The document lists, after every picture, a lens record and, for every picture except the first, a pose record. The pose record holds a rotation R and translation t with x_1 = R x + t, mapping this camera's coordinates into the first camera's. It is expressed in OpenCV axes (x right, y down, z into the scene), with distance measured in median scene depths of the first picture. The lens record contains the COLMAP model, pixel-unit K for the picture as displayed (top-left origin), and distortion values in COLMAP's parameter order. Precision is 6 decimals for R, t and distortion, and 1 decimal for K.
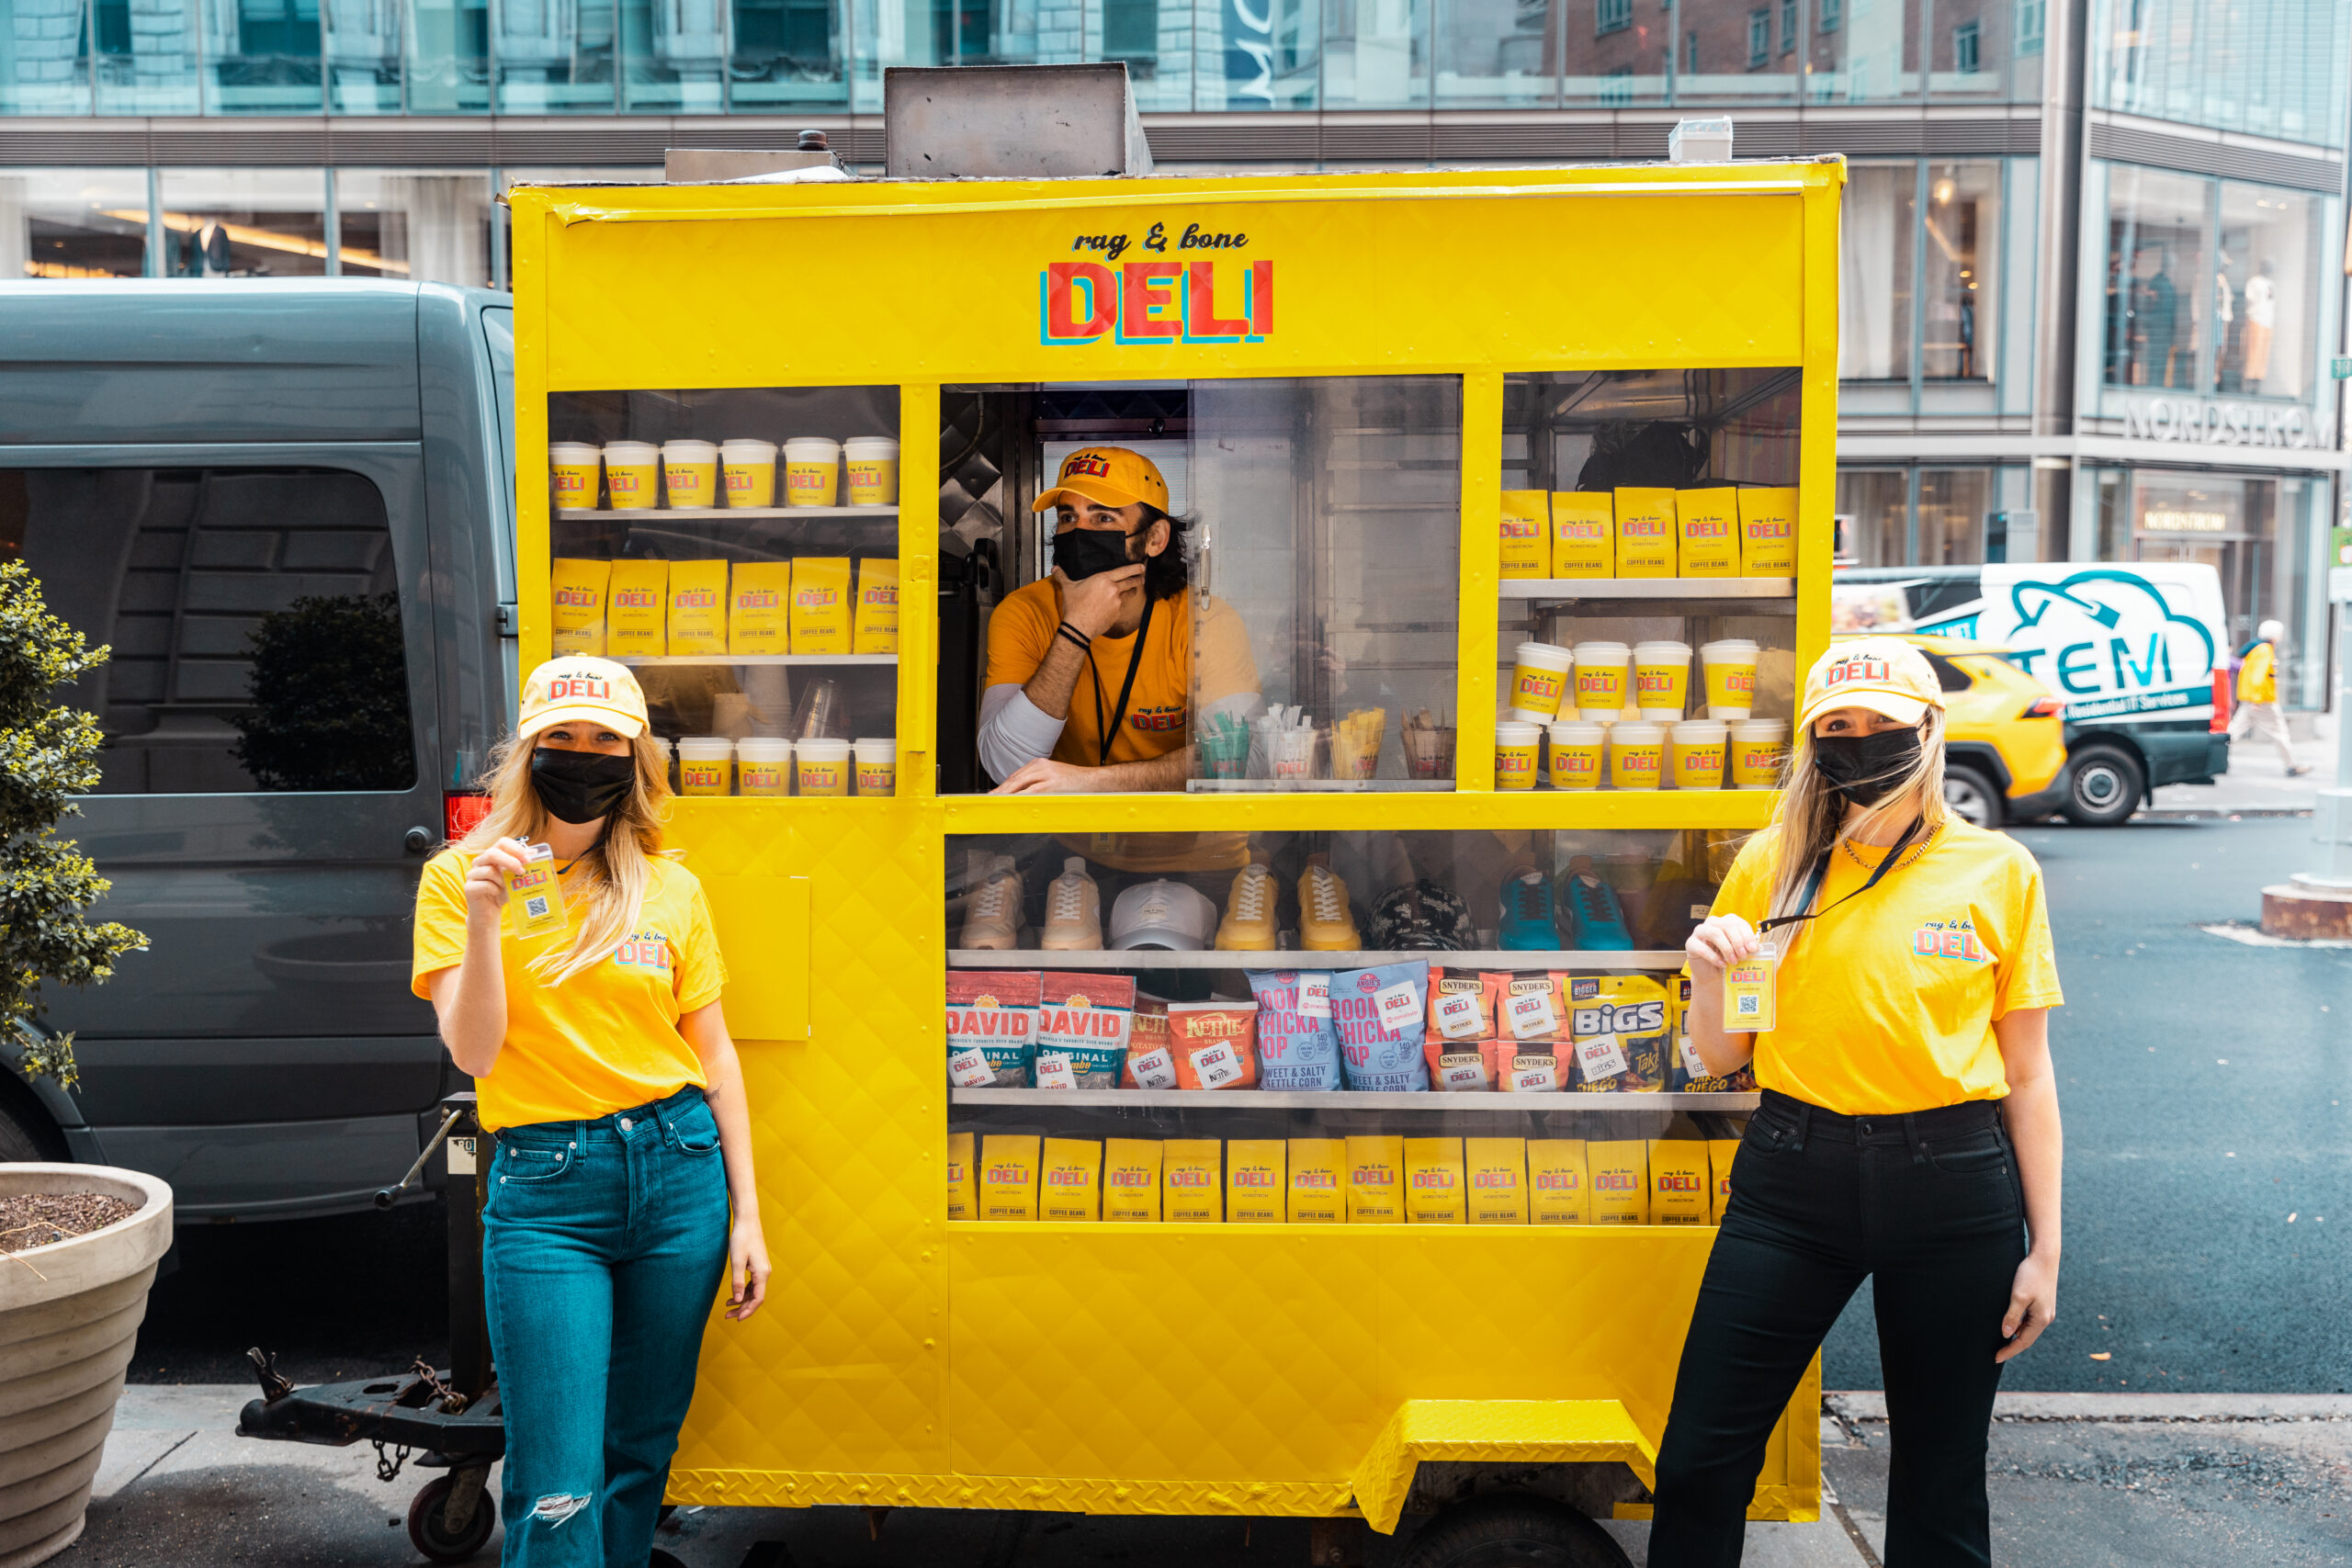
lens RADIAL K [[2287.7, 0, 1176.0], [0, 2287.7, 784.0], [0, 0, 1]] dist [0.005872, 0.019441]
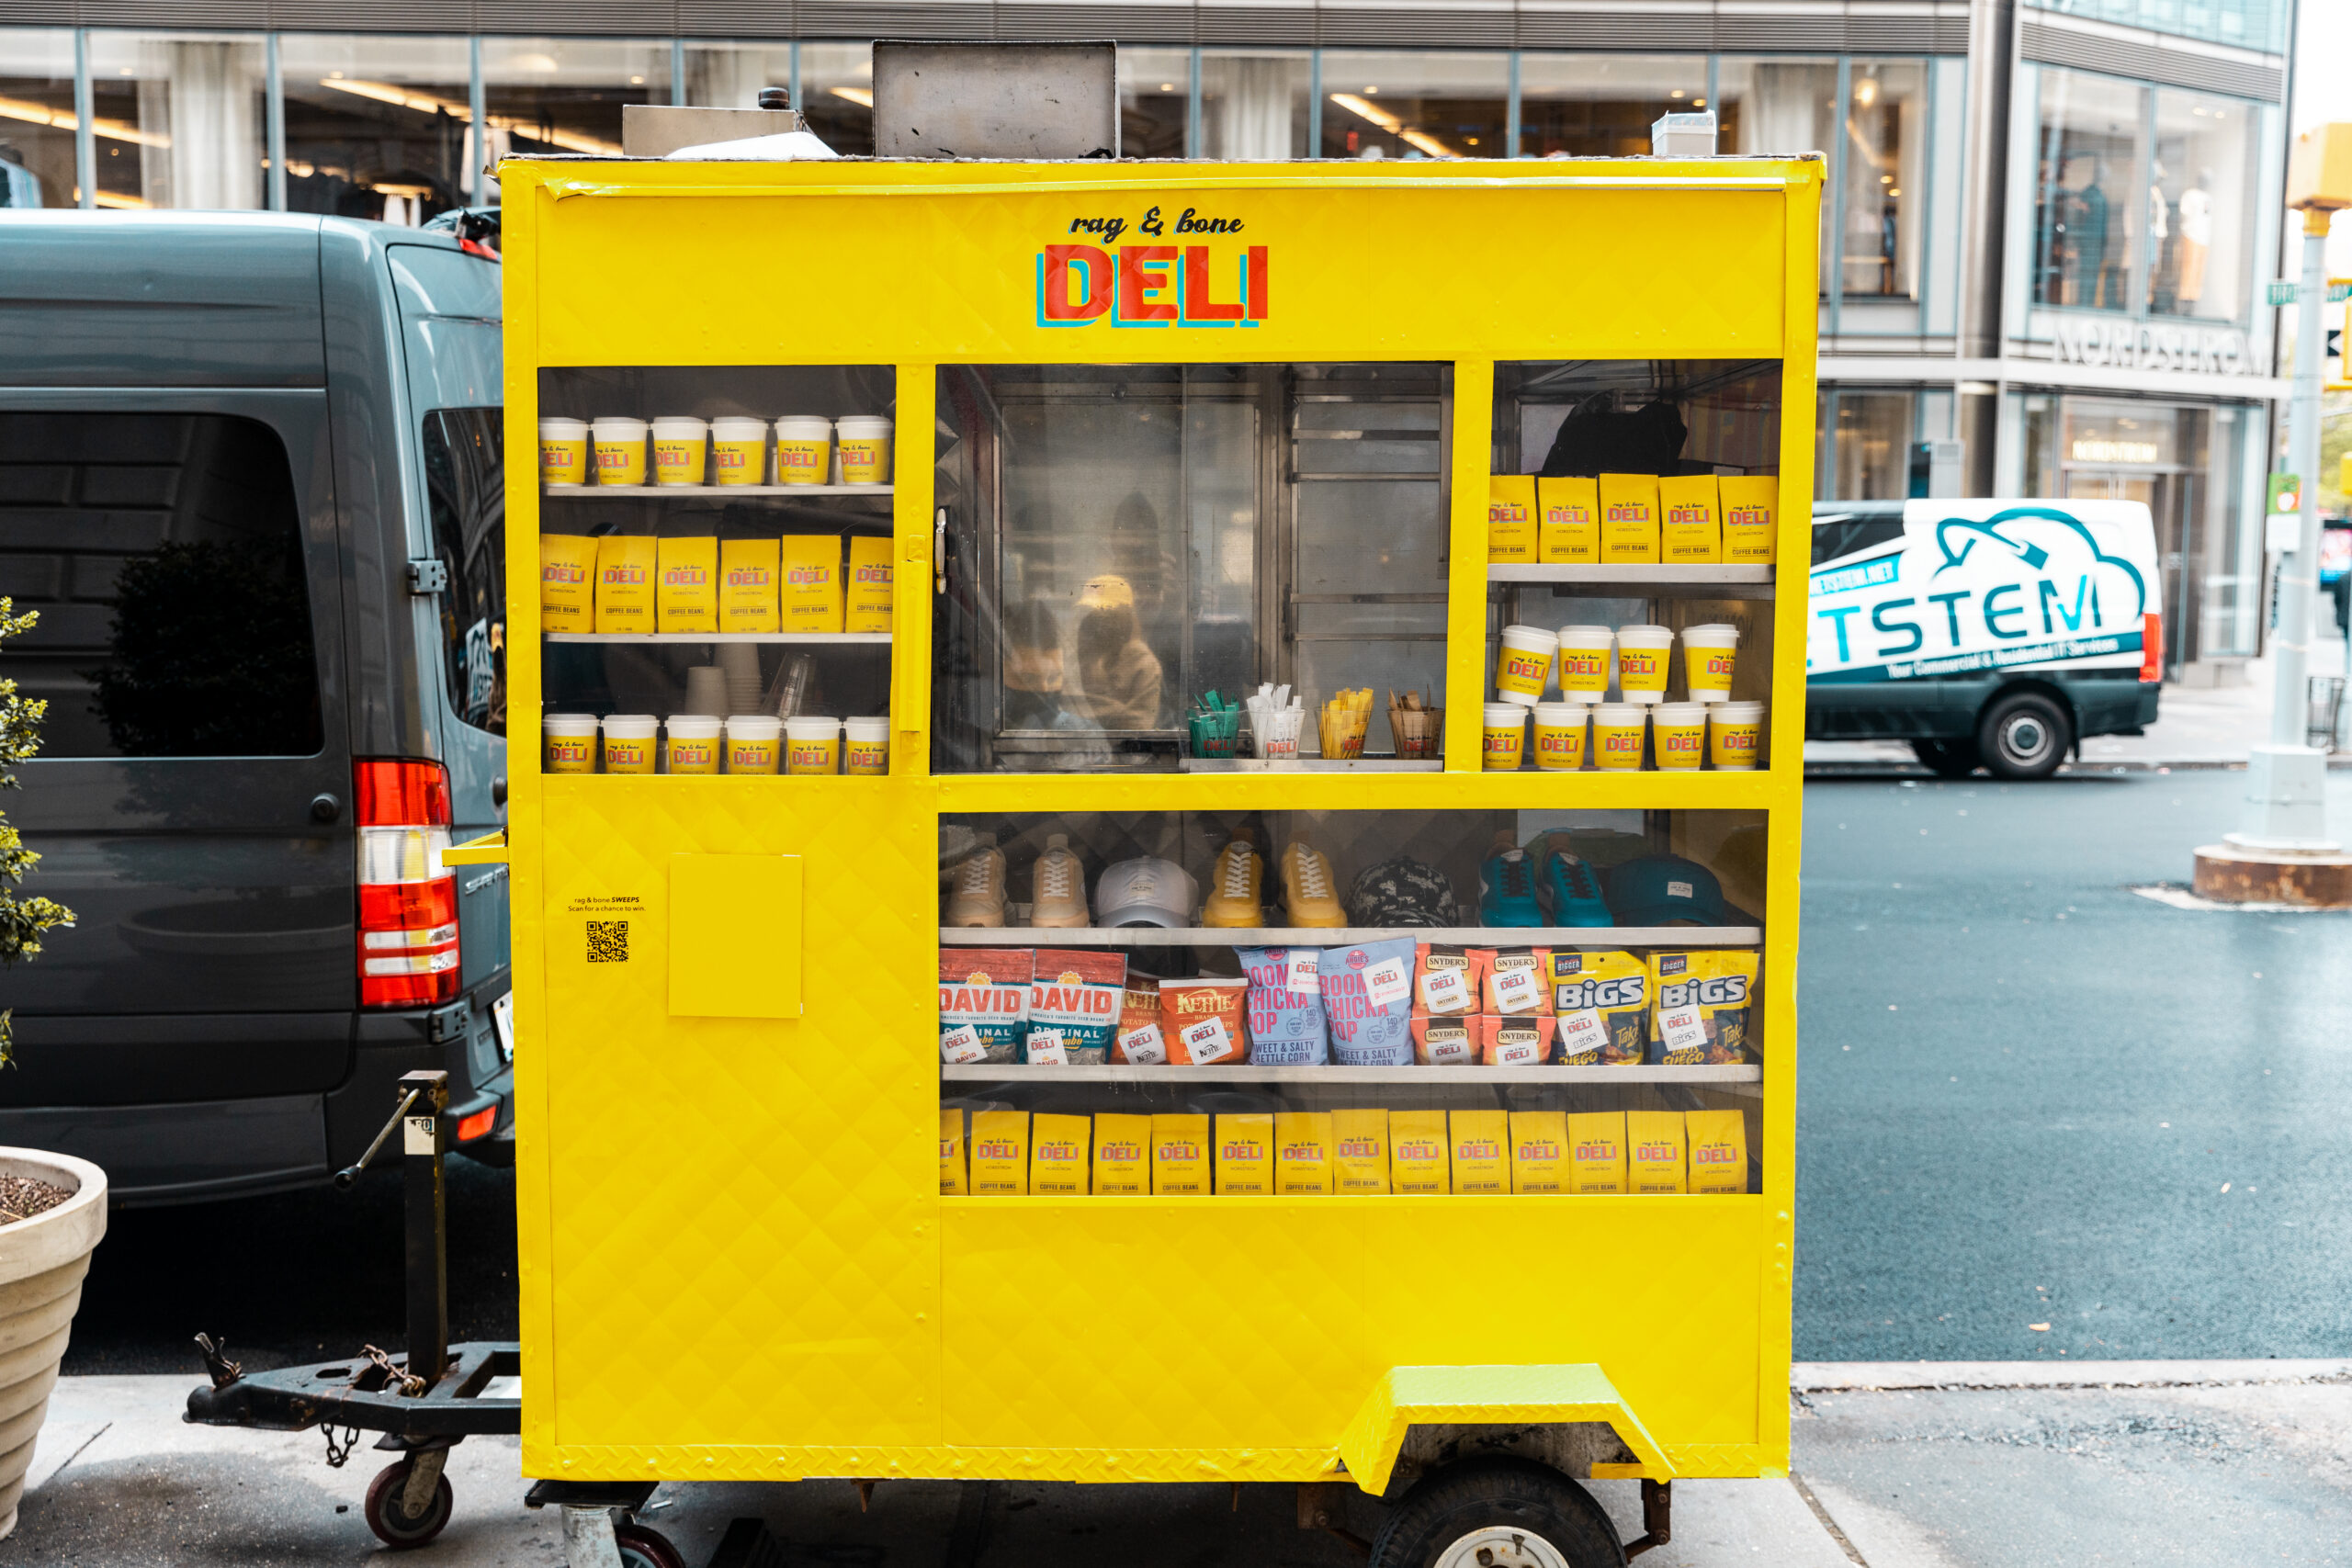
lens RADIAL K [[2524.5, 0, 1176.0], [0, 2524.5, 784.0], [0, 0, 1]] dist [0.006886, 0.002722]
pose [[0.998151, 0.001720, 0.060755, -0.063043], [-0.003070, 0.999750, 0.022134, -0.015274], [-0.060702, -0.022279, 0.997907, -0.111037]]
